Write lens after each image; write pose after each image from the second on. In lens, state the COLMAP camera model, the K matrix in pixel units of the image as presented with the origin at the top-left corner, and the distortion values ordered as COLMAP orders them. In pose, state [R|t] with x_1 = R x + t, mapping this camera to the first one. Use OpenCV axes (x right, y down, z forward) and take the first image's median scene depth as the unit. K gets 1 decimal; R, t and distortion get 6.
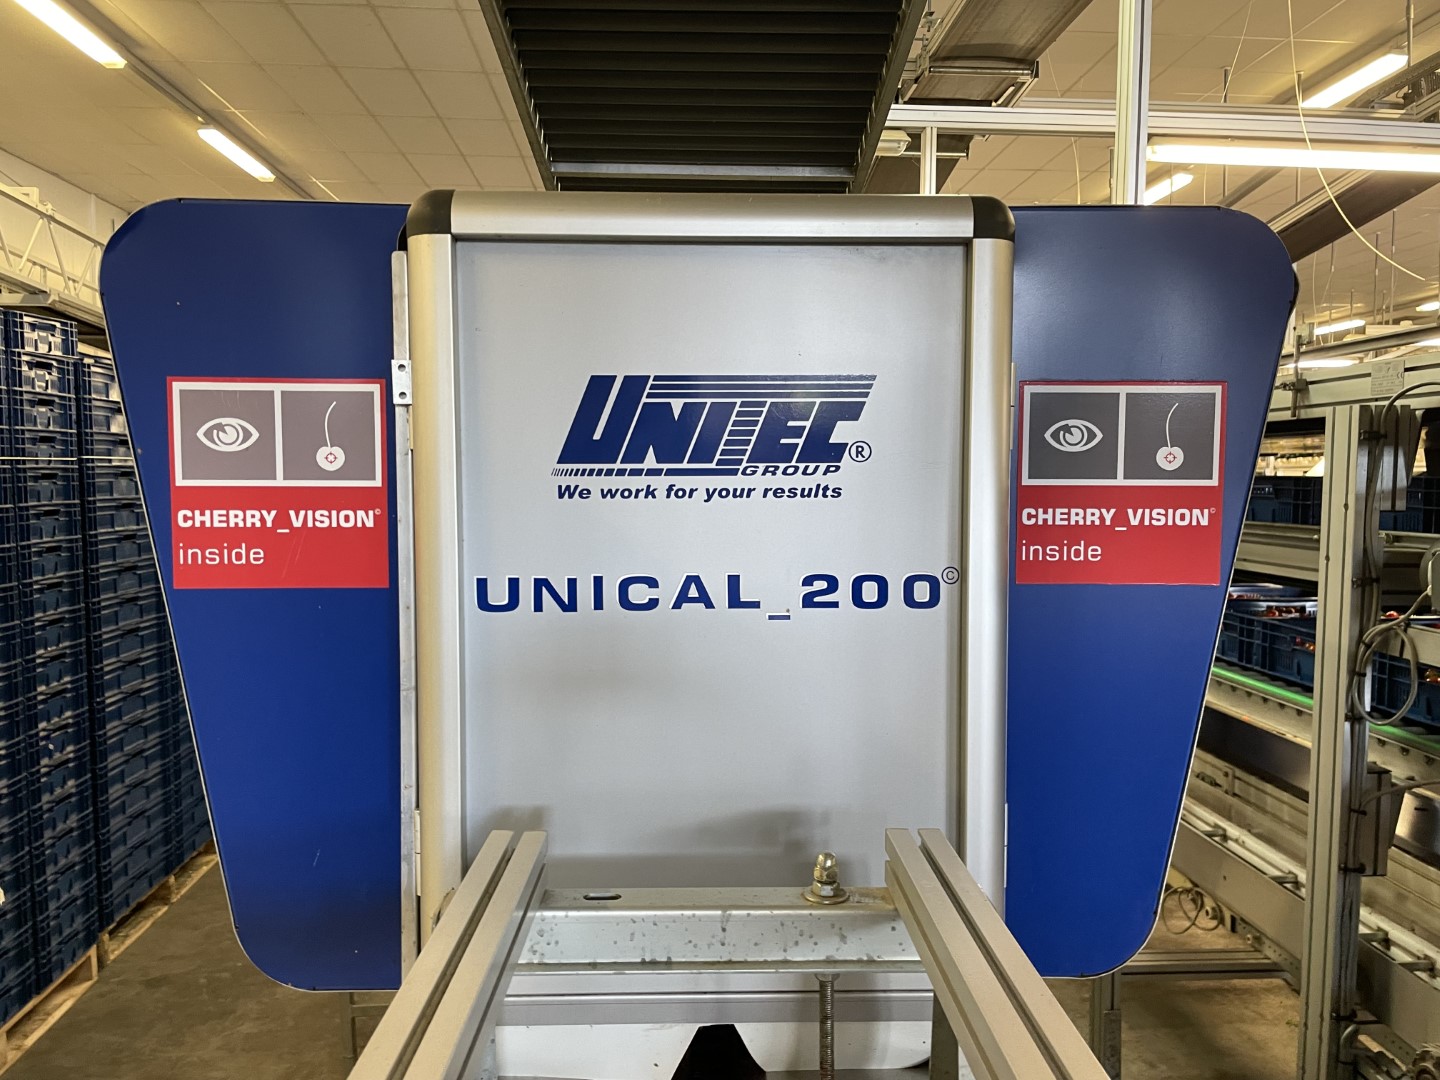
lens RADIAL K [[1083.6, 0, 718.0], [0, 1083.6, 554.1], [0, 0, 1]] dist [0.061333, -0.013145]
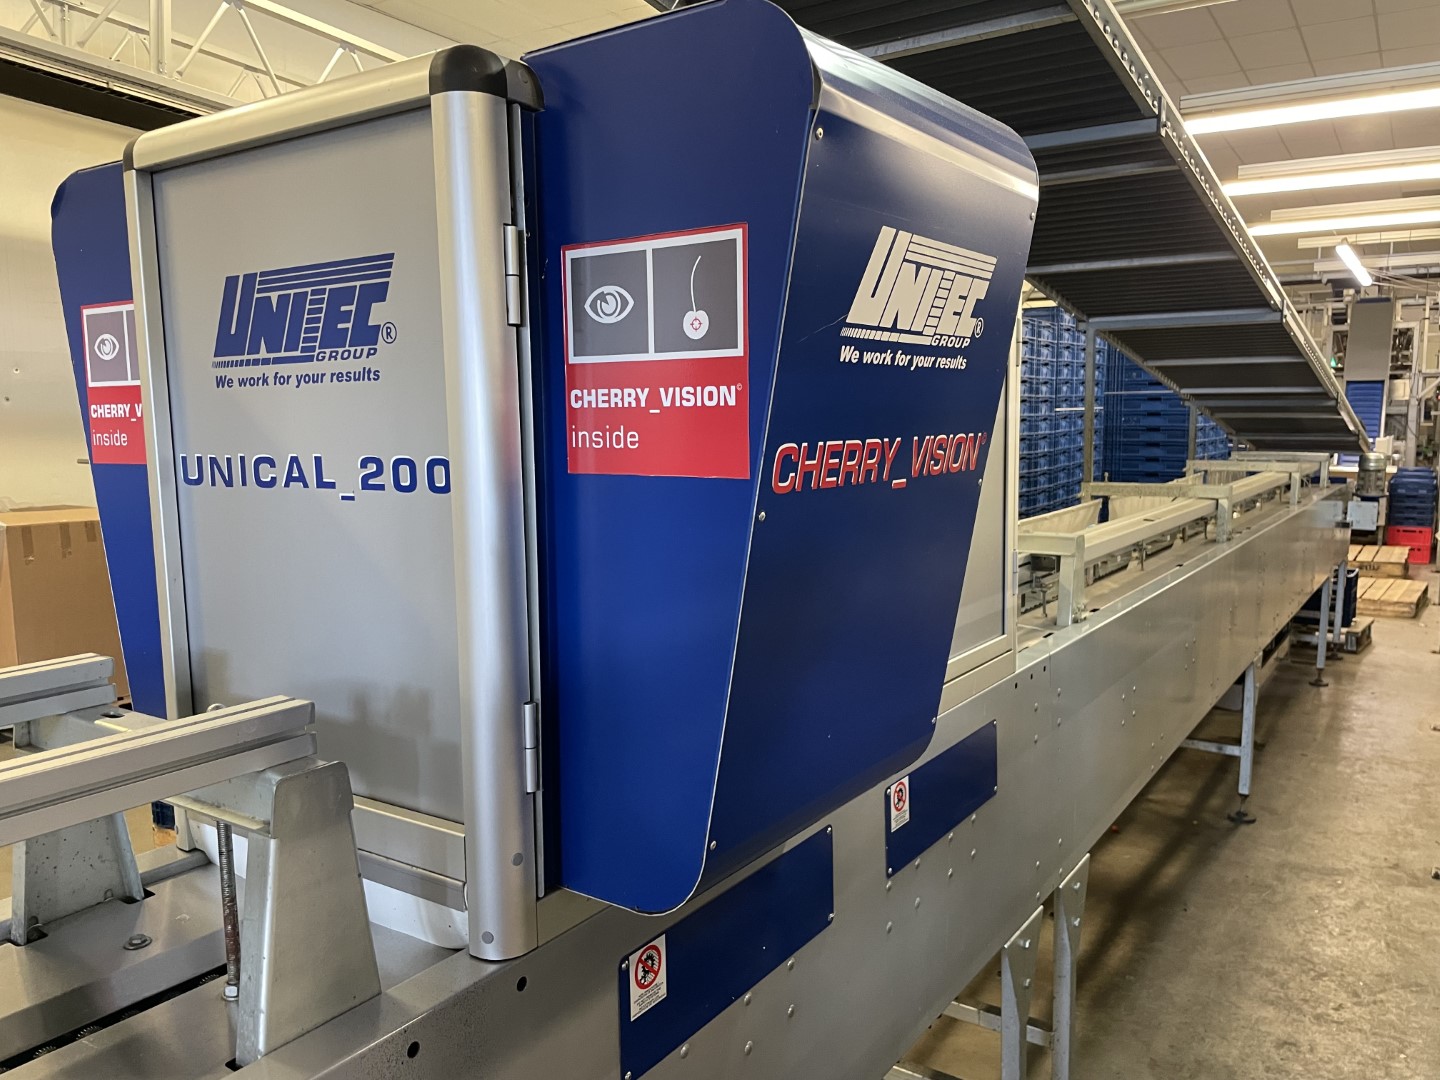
lens RADIAL K [[1083.6, 0, 724.3], [0, 1083.6, 535.6], [0, 0, 1]] dist [0.061333, -0.013145]
pose [[0.815356, 0.050190, -0.576780, 0.964126], [-0.033046, 0.998646, 0.040185, 0.040488], [0.578016, -0.013705, 0.815910, 0.358558]]
